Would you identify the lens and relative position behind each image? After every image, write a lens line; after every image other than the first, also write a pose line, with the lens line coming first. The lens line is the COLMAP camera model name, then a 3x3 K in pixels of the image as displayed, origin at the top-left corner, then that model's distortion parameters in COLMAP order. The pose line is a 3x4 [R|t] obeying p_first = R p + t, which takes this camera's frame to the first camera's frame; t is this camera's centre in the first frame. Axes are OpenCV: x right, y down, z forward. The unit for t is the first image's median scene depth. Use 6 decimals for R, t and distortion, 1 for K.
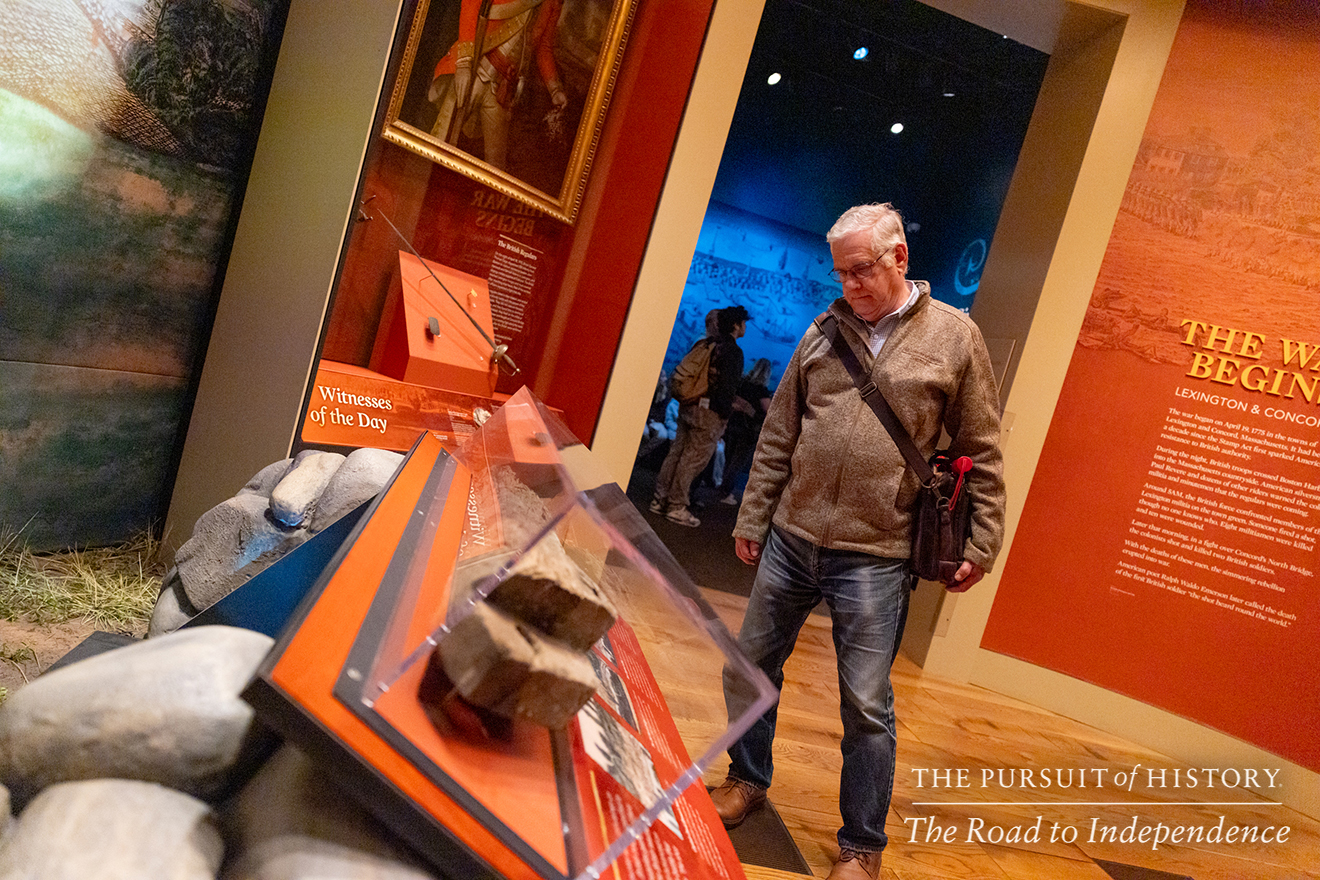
lens RADIAL K [[904.3, 0, 660.3], [0, 904.3, 439.2], [0, 0, 1]] dist [0.002614, 0.000598]
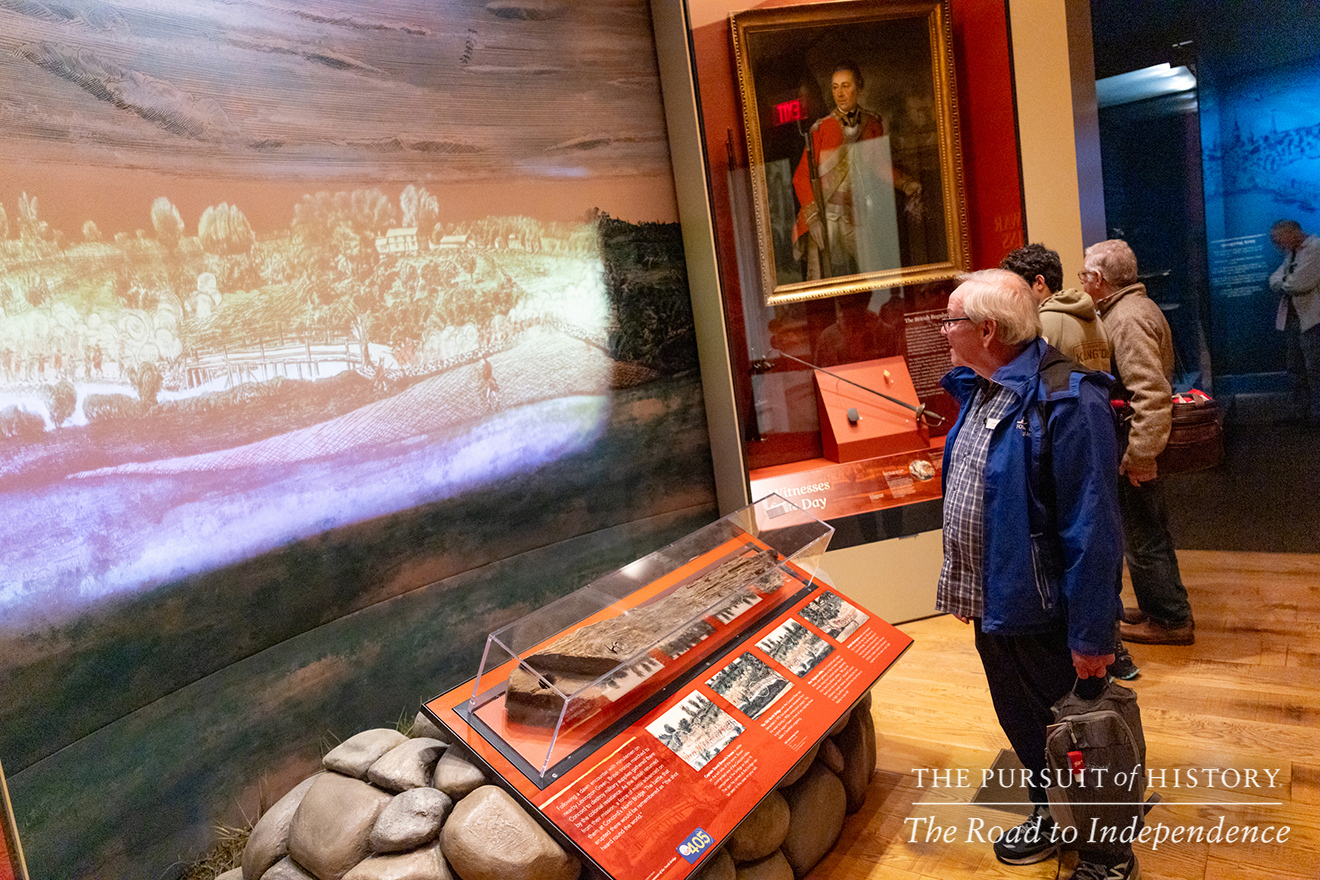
lens RADIAL K [[904.3, 0, 662.3], [0, 904.3, 440.4], [0, 0, 1]] dist [0.002614, 0.000598]
pose [[0.617437, -0.263846, -0.741052, 0.554991], [0.267772, 0.956305, -0.117380, -0.009353], [0.739642, -0.125958, 0.661109, -0.080187]]
